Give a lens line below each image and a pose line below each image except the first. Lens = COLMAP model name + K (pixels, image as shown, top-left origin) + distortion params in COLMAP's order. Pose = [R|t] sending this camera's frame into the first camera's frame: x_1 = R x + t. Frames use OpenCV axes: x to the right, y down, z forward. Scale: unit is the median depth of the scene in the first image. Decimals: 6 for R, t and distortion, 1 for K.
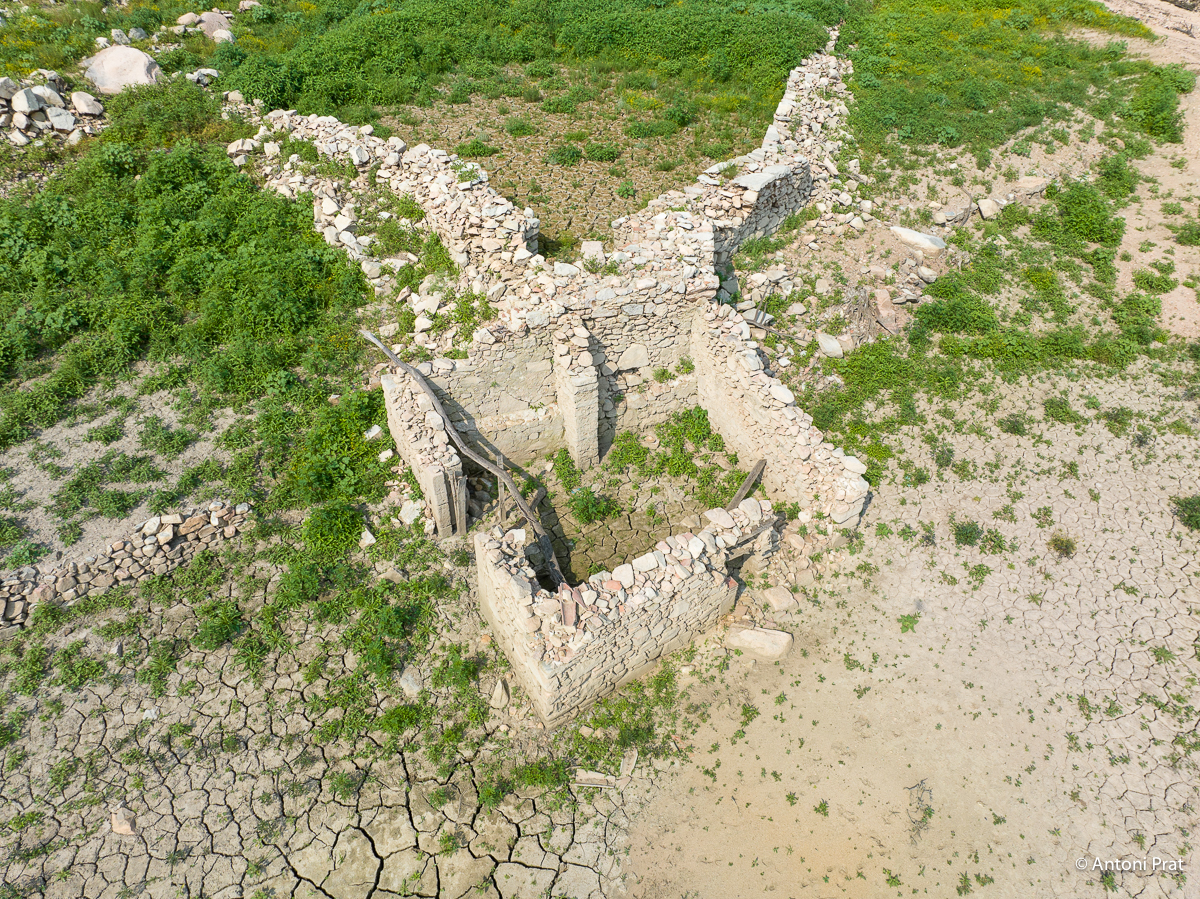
lens RADIAL K [[846.7, 0, 600.0], [0, 846.7, 449.5], [0, 0, 1]] dist [-0.057763, 0.029971]
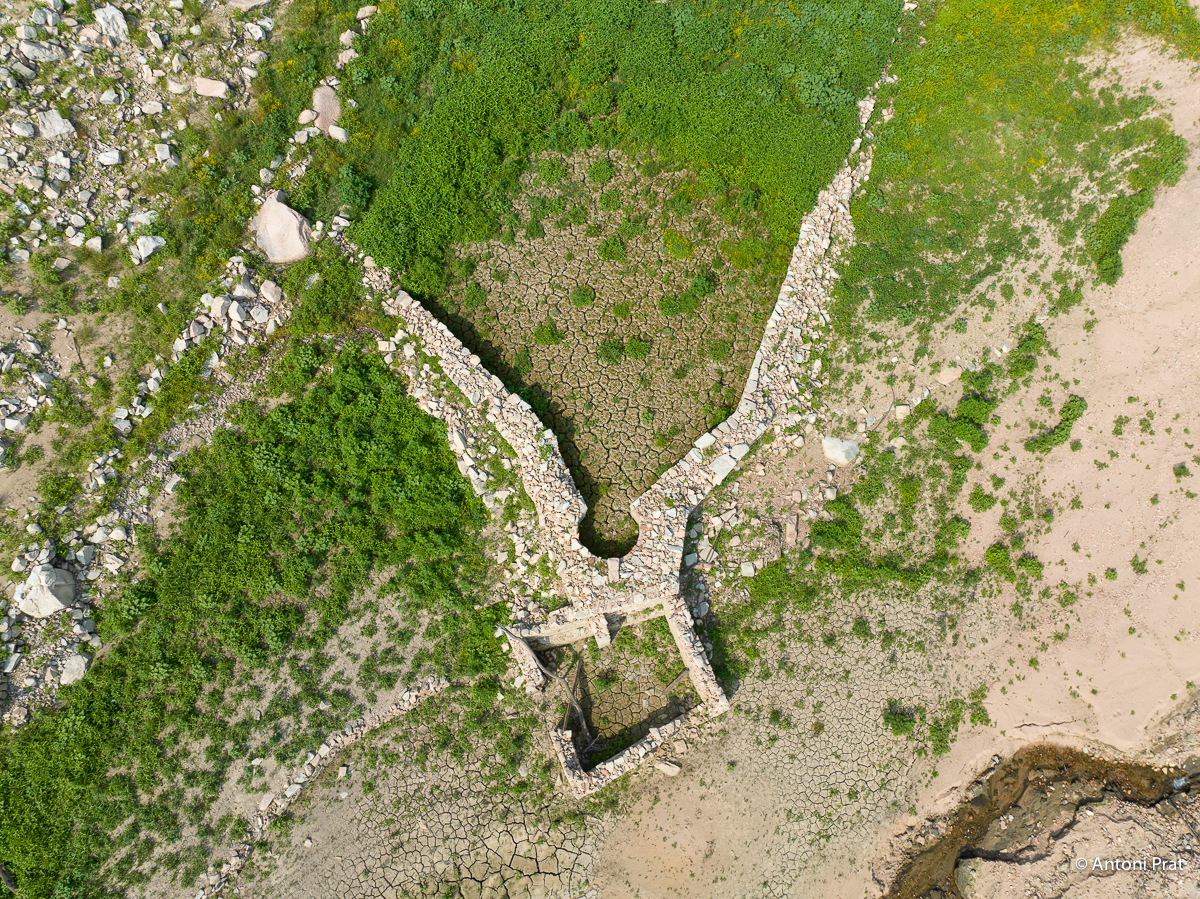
lens RADIAL K [[846.7, 0, 600.0], [0, 846.7, 449.5], [0, 0, 1]] dist [-0.057763, 0.029971]
pose [[0.995800, 0.086308, -0.030558, -0.005134], [-0.055418, 0.833848, 0.549205, -1.575230], [0.072881, -0.545205, 0.835129, -0.445138]]
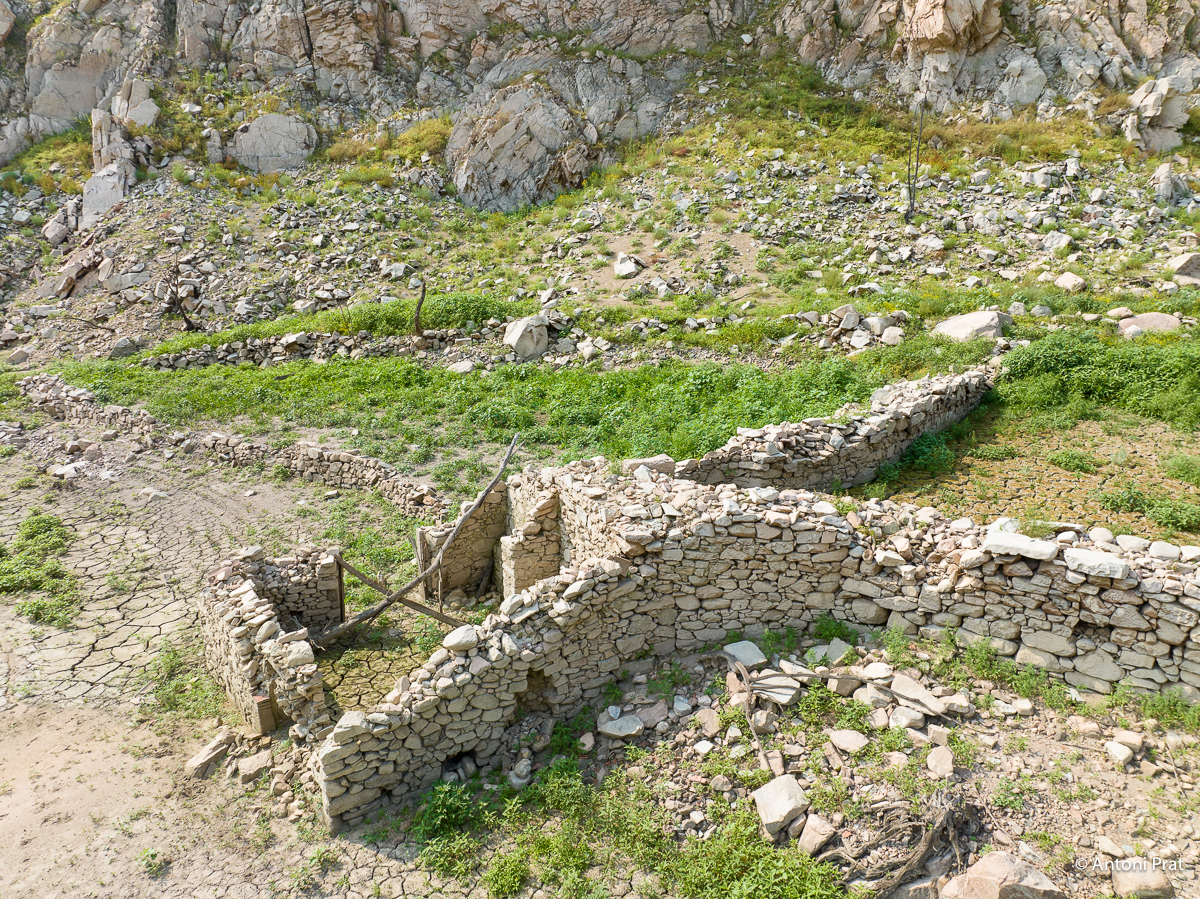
lens RADIAL K [[846.7, 0, 600.0], [0, 846.7, 449.5], [0, 0, 1]] dist [-0.057763, 0.029971]
pose [[0.051612, 0.253657, -0.965916, 0.871657], [-0.602852, 0.779013, 0.172362, -0.383842], [0.796182, 0.573408, 0.193124, 0.842556]]
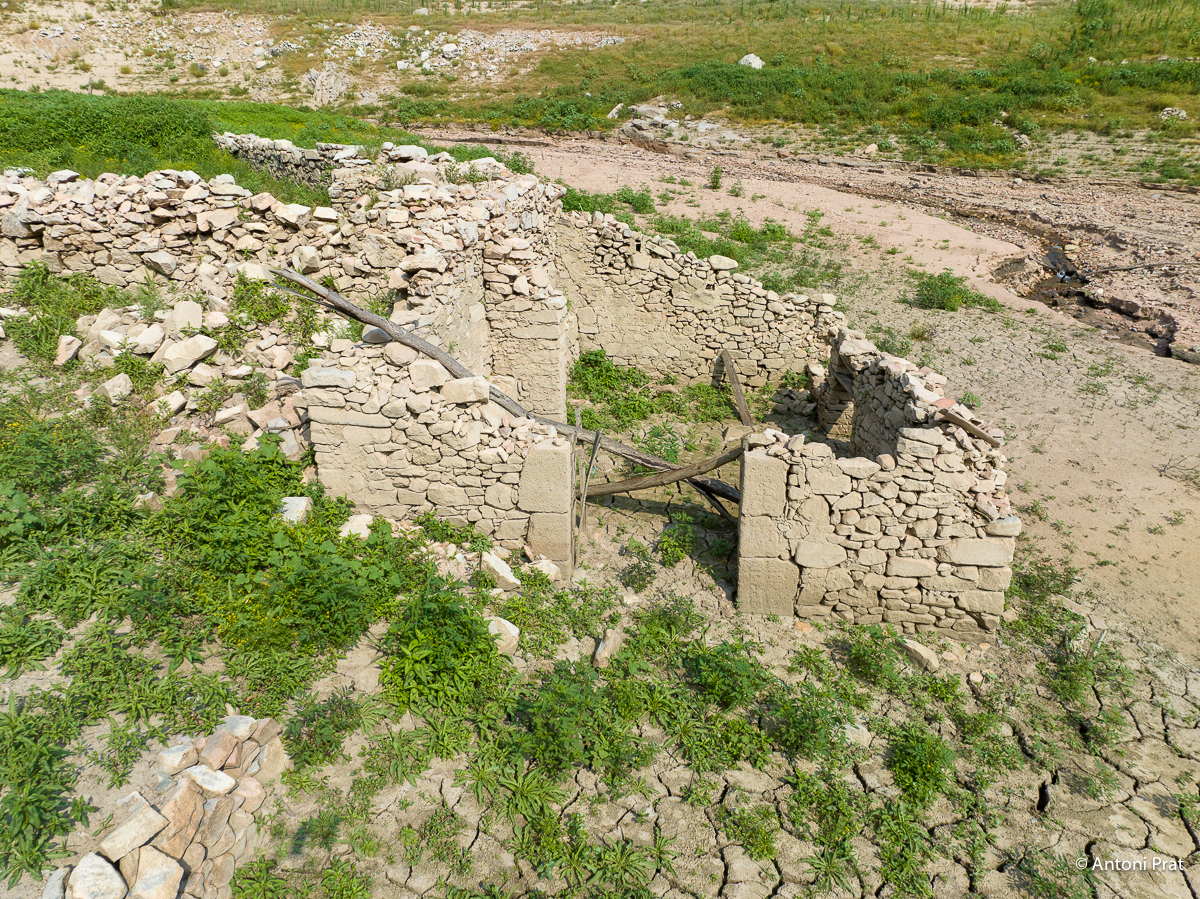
lens RADIAL K [[846.7, 0, 600.0], [0, 846.7, 449.5], [0, 0, 1]] dist [-0.057763, 0.029971]
pose [[0.574009, -0.320737, 0.753420, -0.549869], [0.491354, 0.870952, -0.003577, 0.040887], [-0.655046, 0.372249, 0.657530, 0.574757]]
